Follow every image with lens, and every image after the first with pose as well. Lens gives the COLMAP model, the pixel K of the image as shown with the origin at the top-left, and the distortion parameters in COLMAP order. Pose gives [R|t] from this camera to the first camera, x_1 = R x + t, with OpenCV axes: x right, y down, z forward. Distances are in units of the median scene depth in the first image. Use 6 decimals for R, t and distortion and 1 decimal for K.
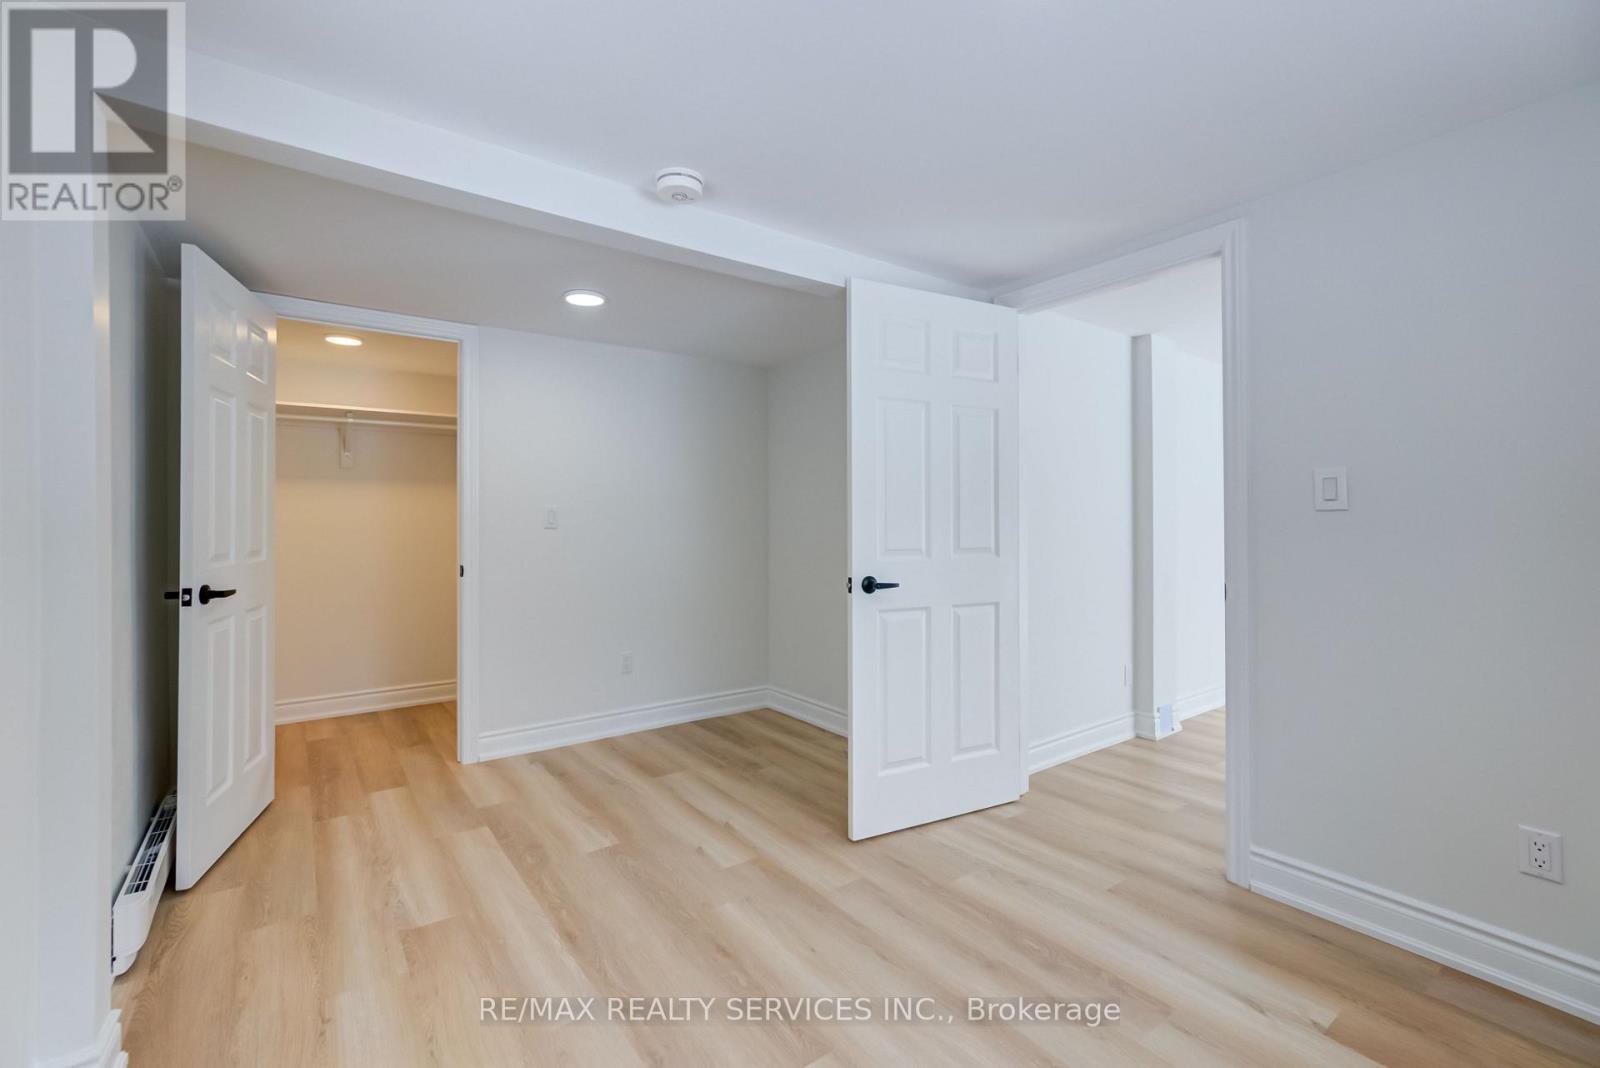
lens RADIAL K [[692.2, 0, 781.2], [0, 692.2, 521.7], [0, 0, 1]] dist [-0.001498, 0.000783]
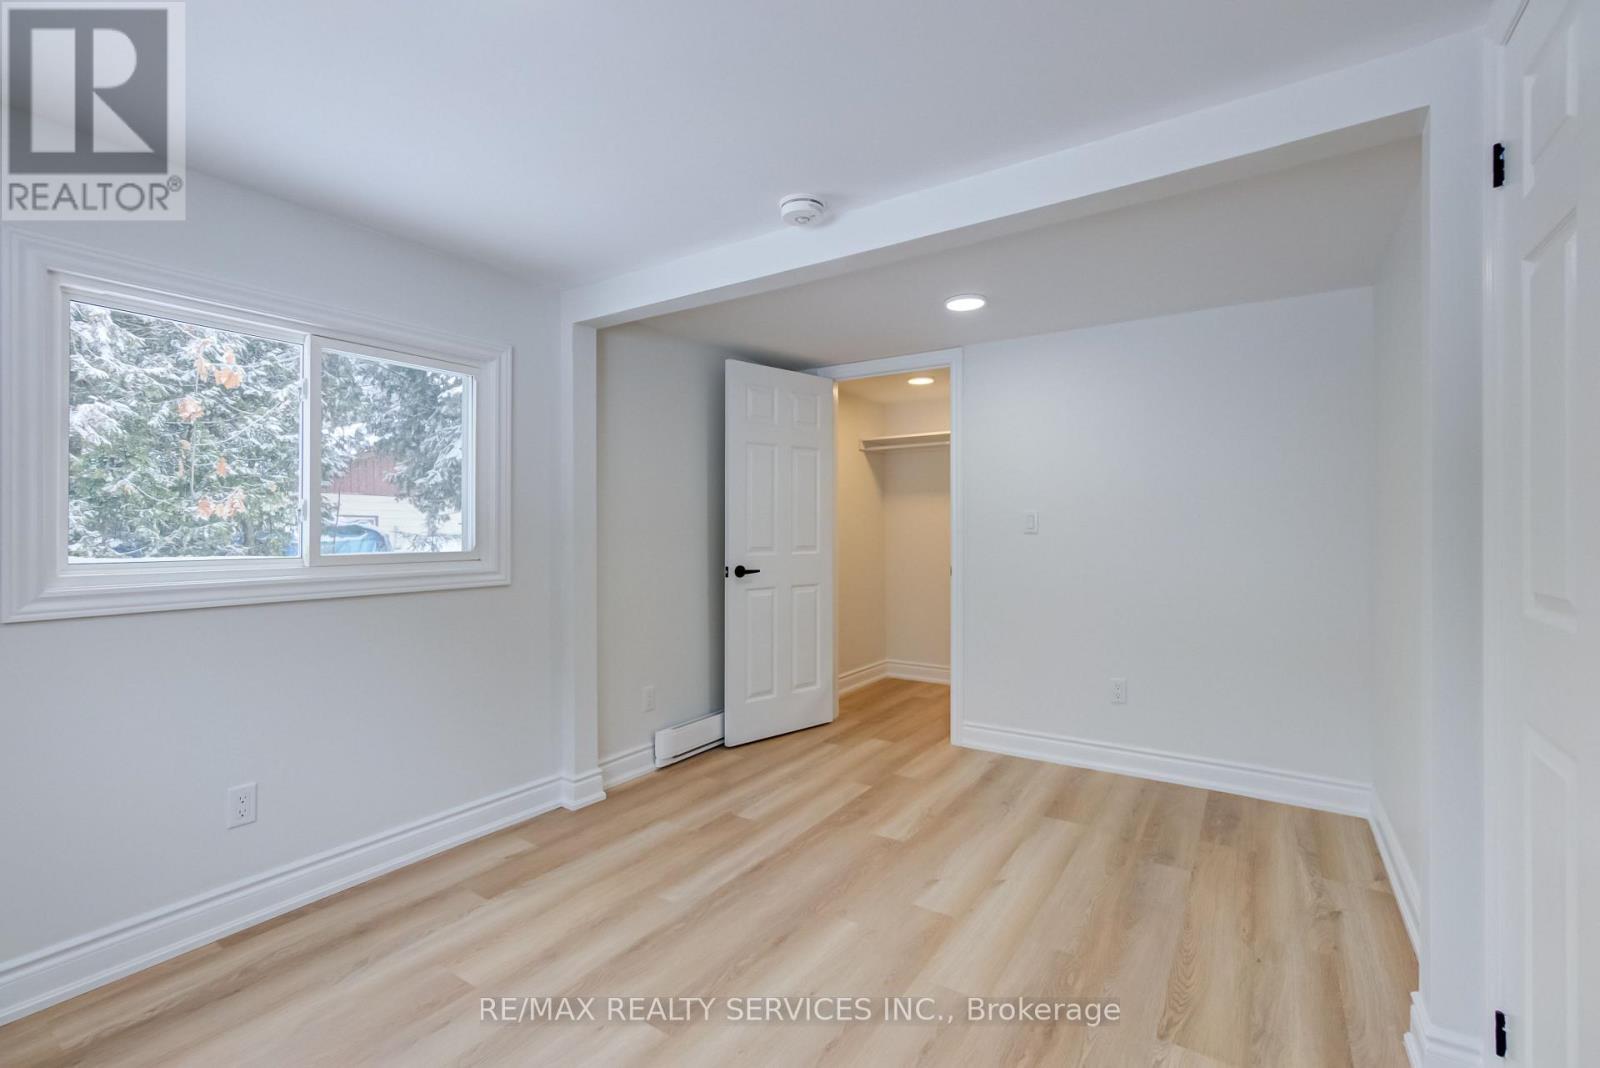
lens RADIAL K [[692.2, 0, 781.2], [0, 692.2, 521.7], [0, 0, 1]] dist [-0.001498, 0.000783]
pose [[0.355180, -0.006346, -0.934776, 0.658810], [0.000377, 0.999978, -0.006645, 0.000225], [0.934798, 0.002007, 0.355175, 0.468560]]
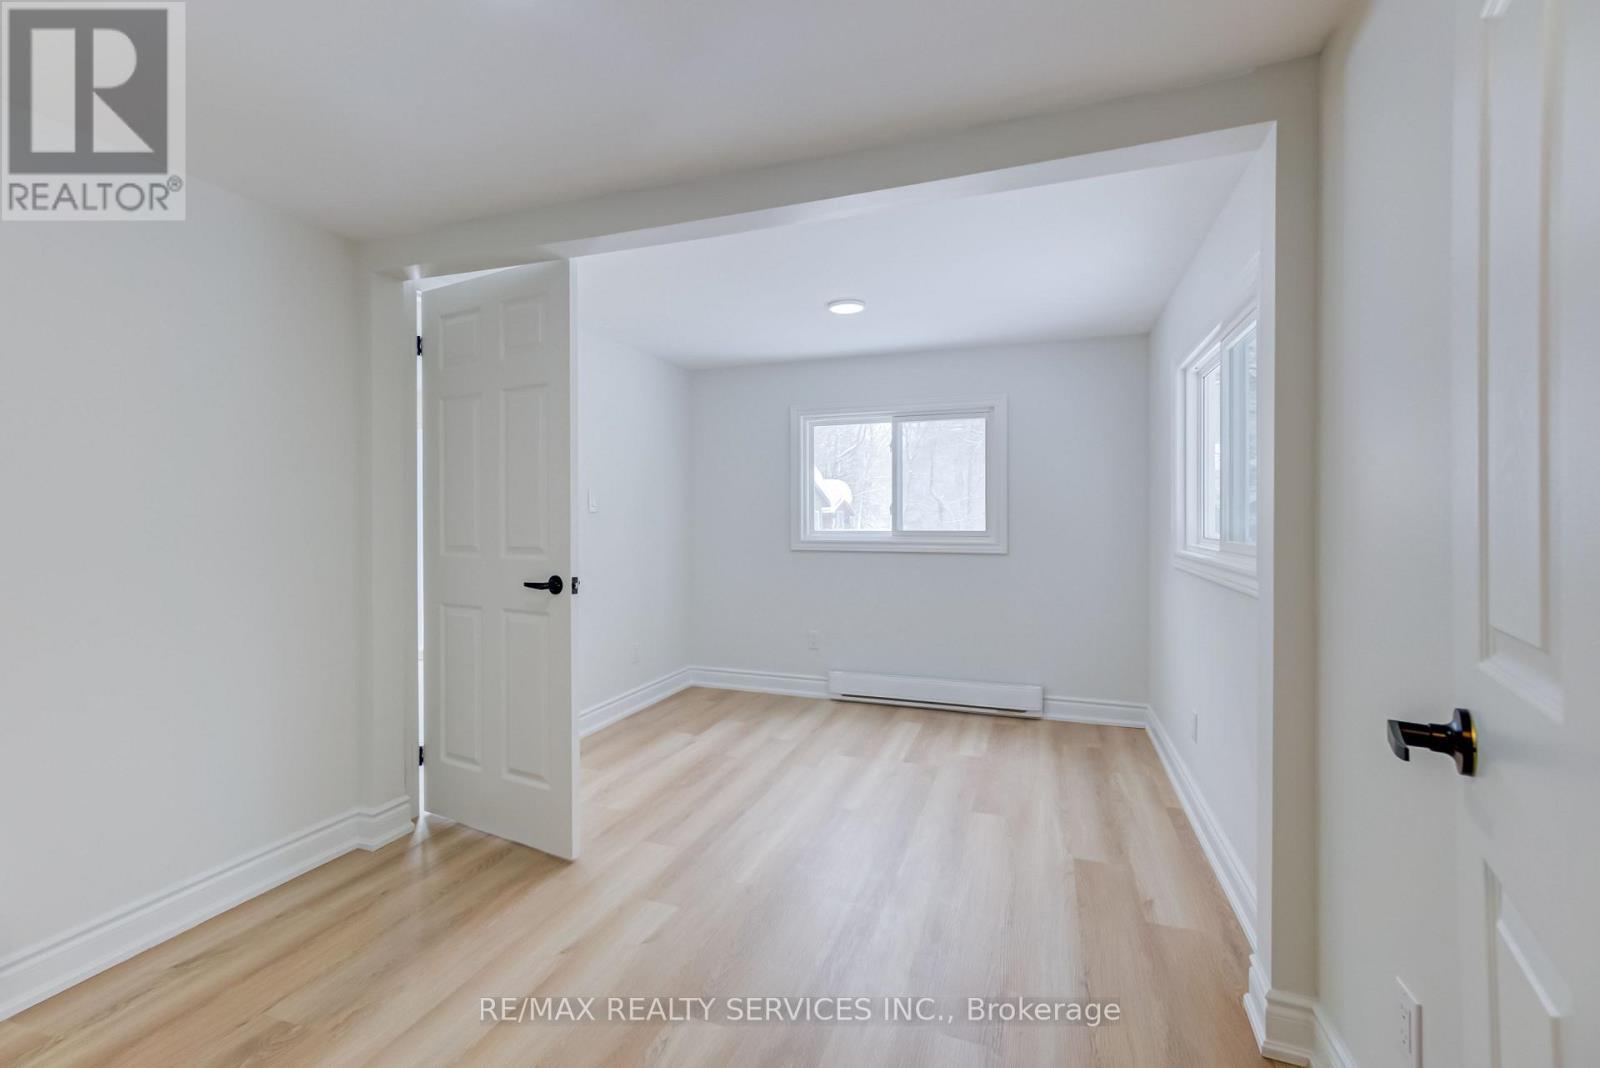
lens RADIAL K [[692.2, 0, 781.2], [0, 692.2, 521.7], [0, 0, 1]] dist [-0.001498, 0.000783]
pose [[-0.559957, 0.003560, 0.828514, -0.808235], [0.000108, 0.999991, -0.004224, 0.014790], [-0.828522, -0.002276, -0.559952, 1.271952]]
